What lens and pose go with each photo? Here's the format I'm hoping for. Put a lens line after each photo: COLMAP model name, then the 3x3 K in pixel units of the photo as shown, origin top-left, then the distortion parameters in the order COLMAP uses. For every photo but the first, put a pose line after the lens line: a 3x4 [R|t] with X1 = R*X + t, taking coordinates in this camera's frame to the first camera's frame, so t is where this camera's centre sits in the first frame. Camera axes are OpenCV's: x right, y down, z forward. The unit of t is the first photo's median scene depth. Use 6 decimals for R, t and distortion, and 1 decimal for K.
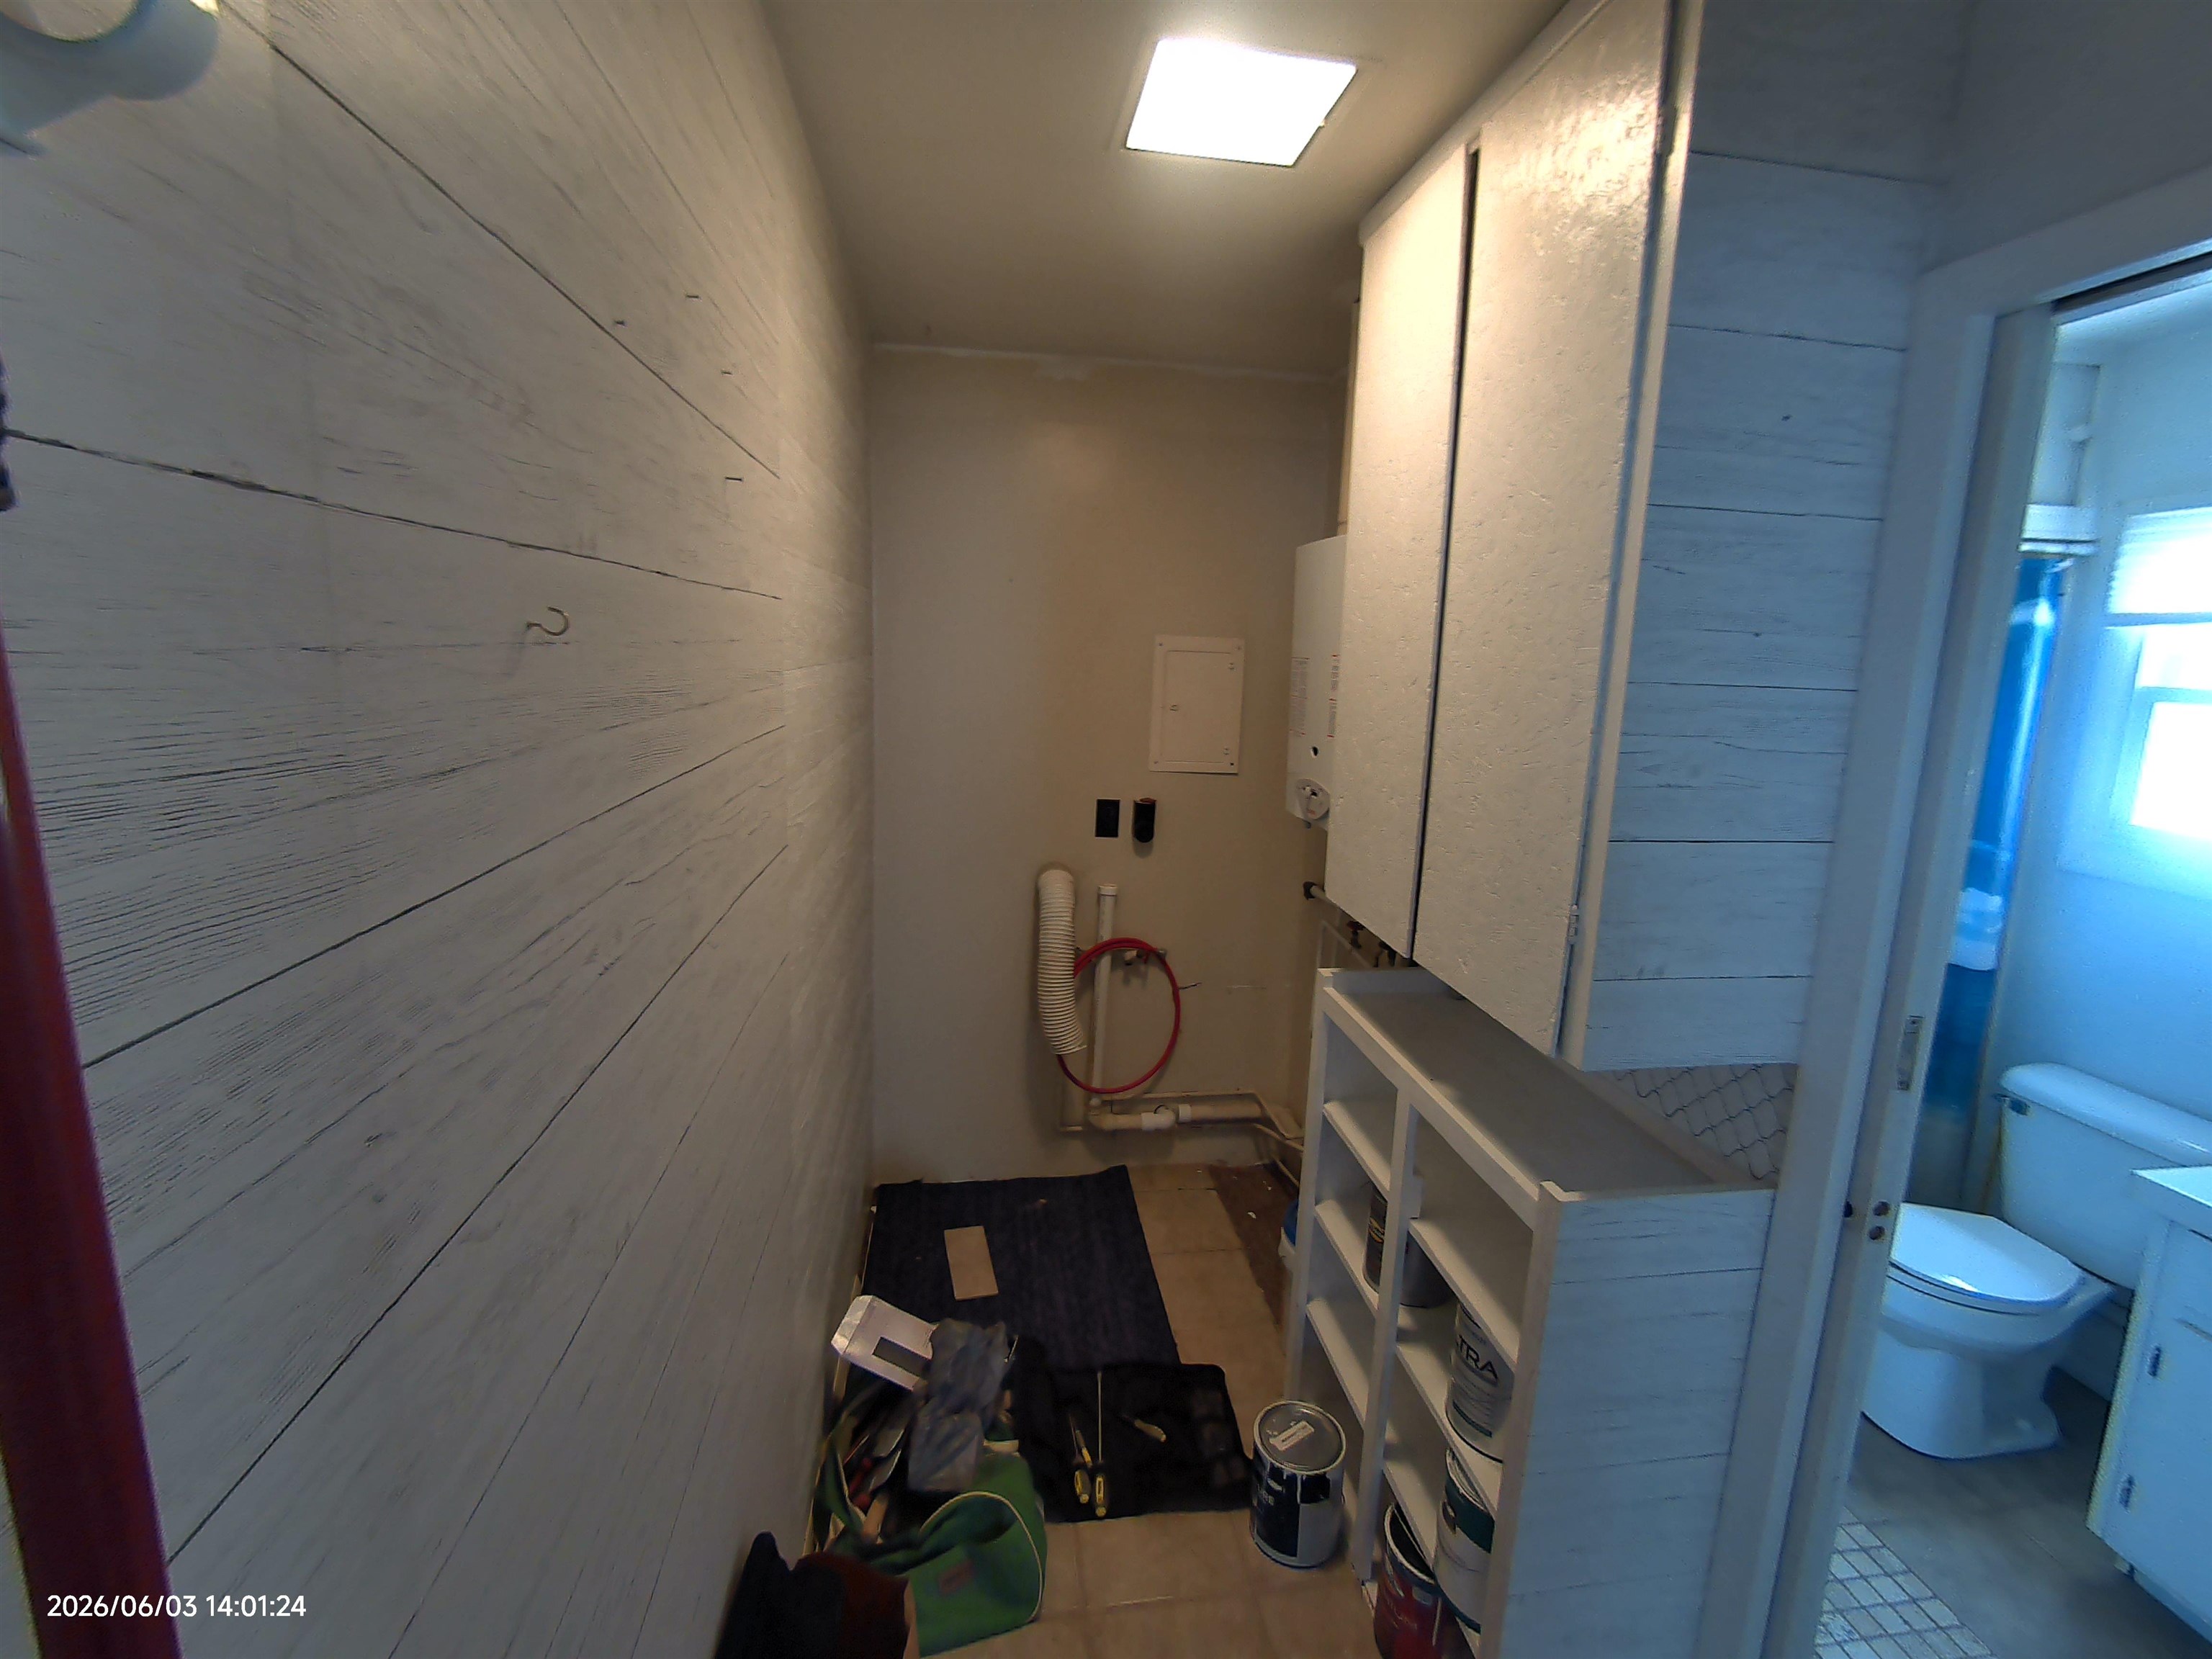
lens RADIAL K [[995.3, 0, 1157.7], [0, 995.3, 796.7], [0, 0, 1]] dist [0.004715, 0.000943]
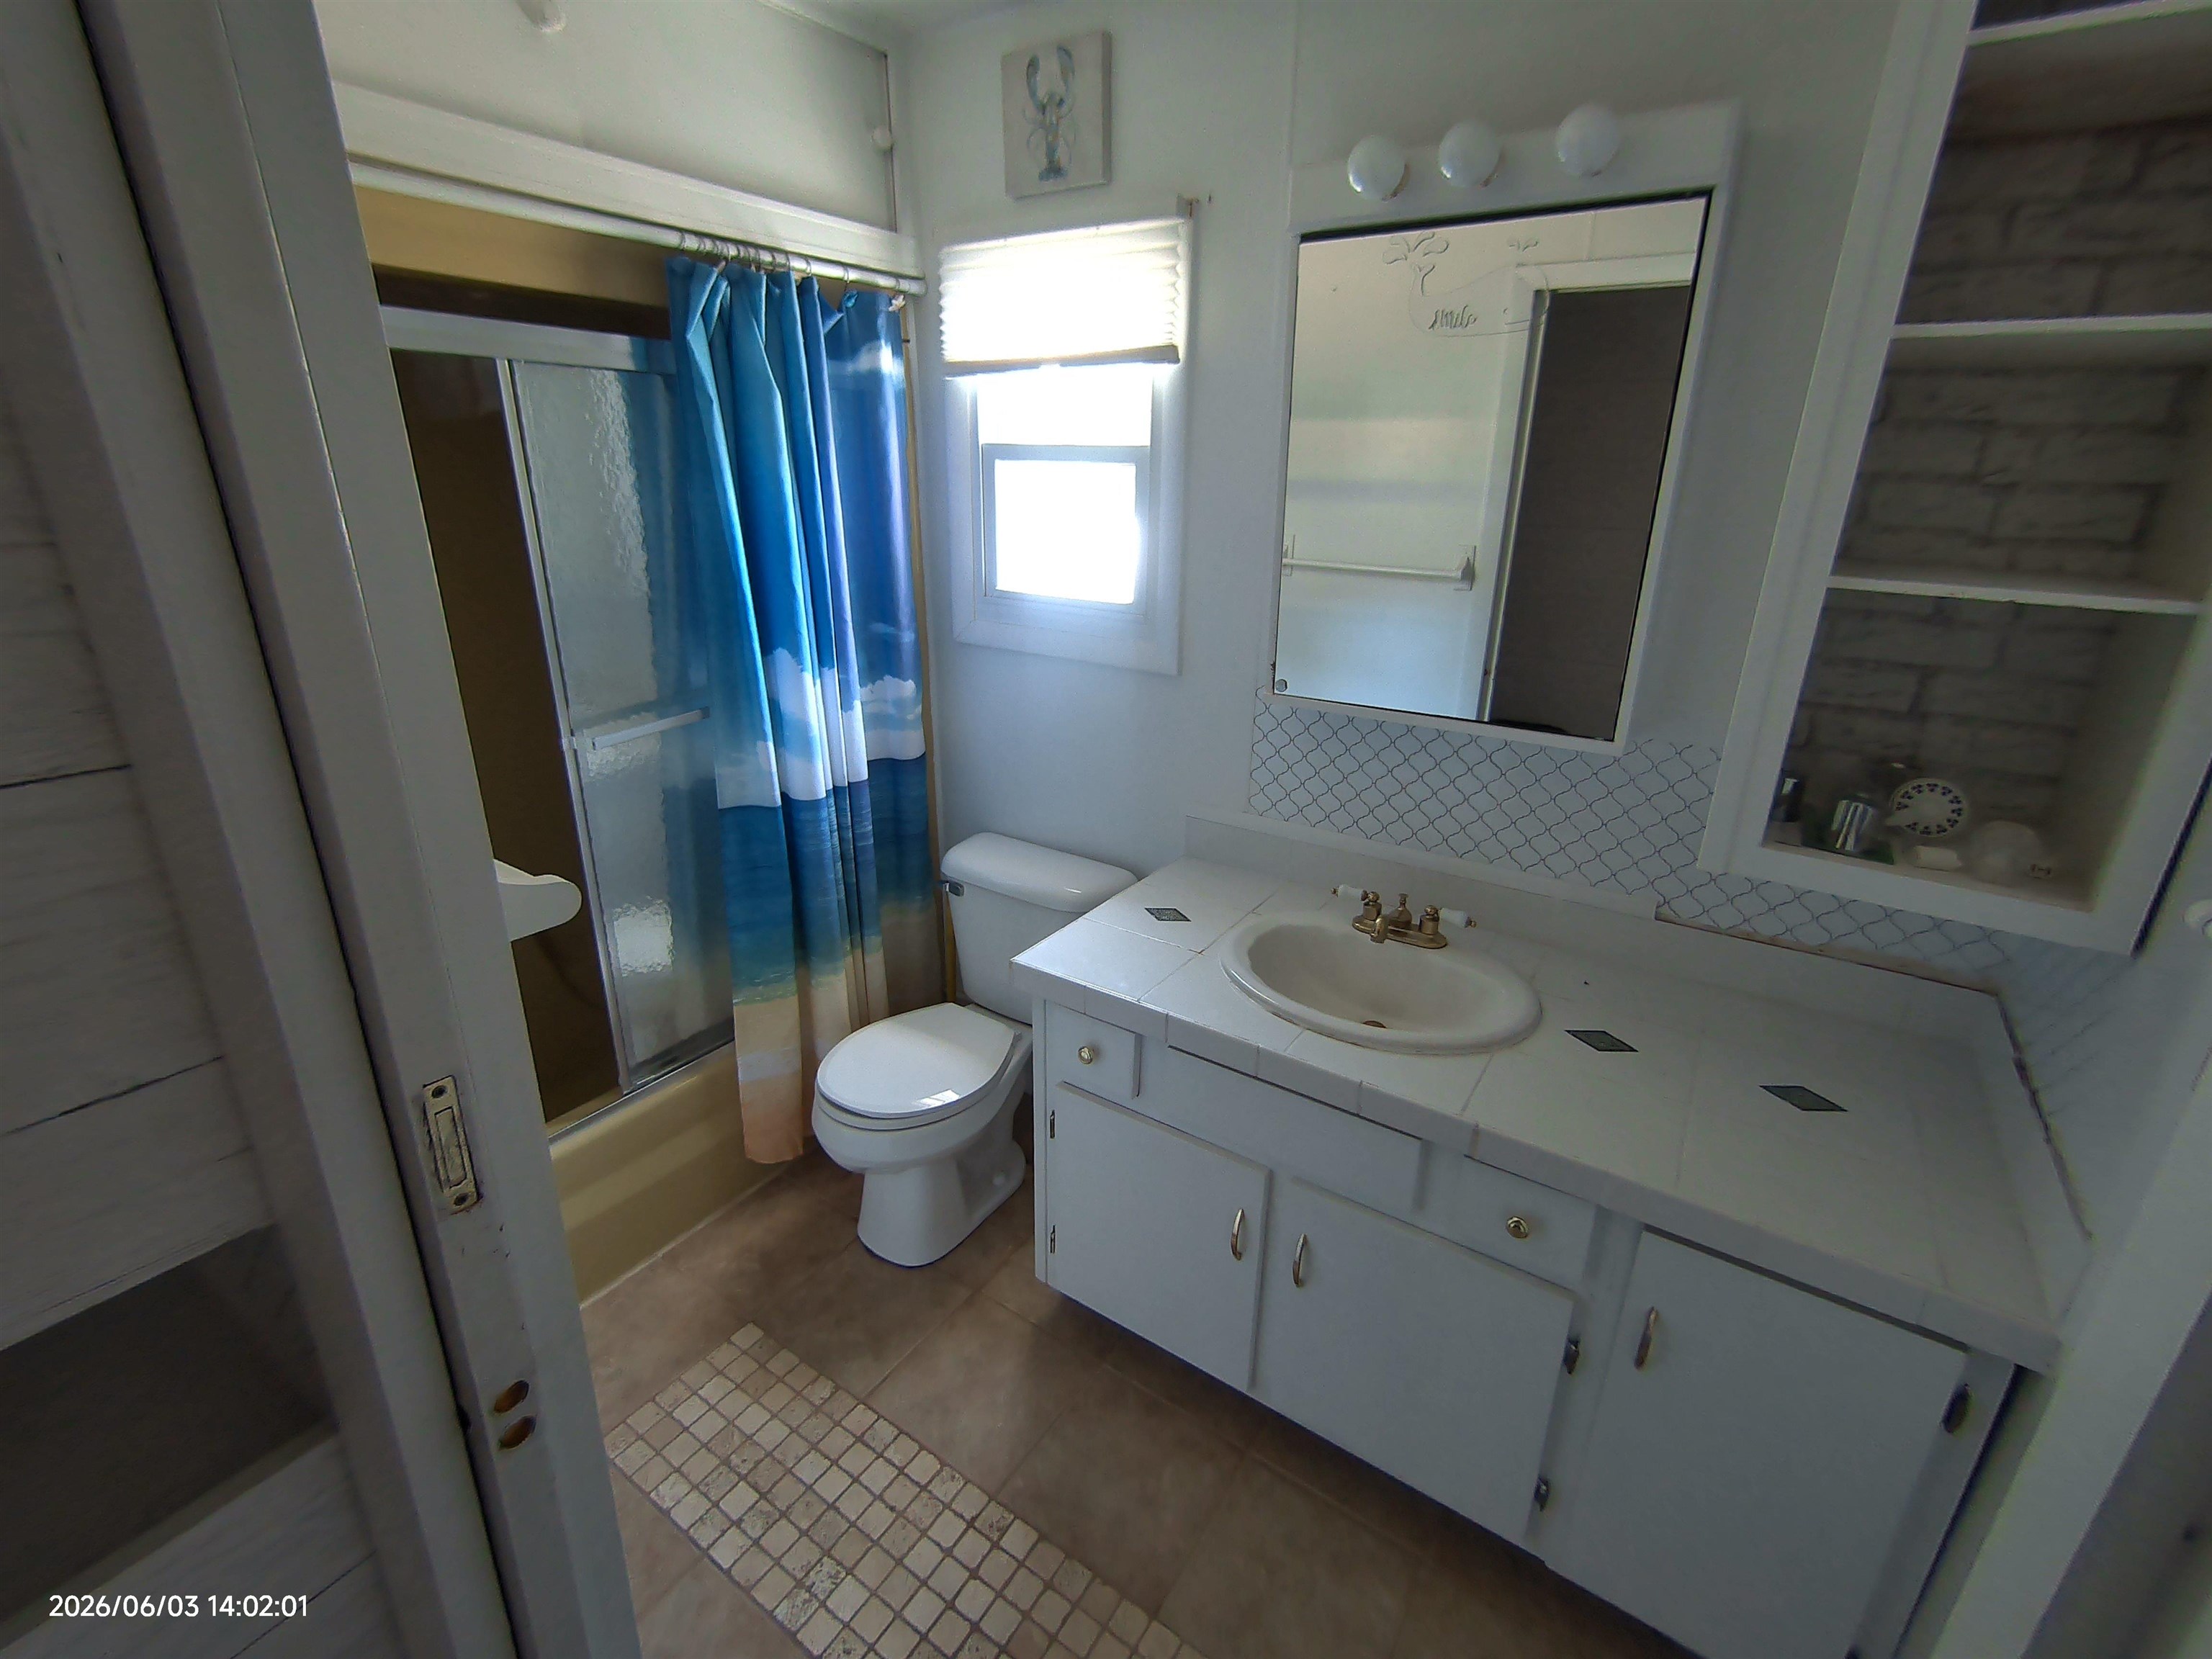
lens RADIAL K [[986.1, 0, 1120.7], [0, 986.1, 802.1], [0, 0, 1]] dist [0.001926, -0.000049]
pose [[0.690290, -0.262586, 0.674202, 0.334860], [0.124960, 0.961084, 0.246378, 0.005354], [-0.712660, -0.085824, 0.696240, 0.206391]]
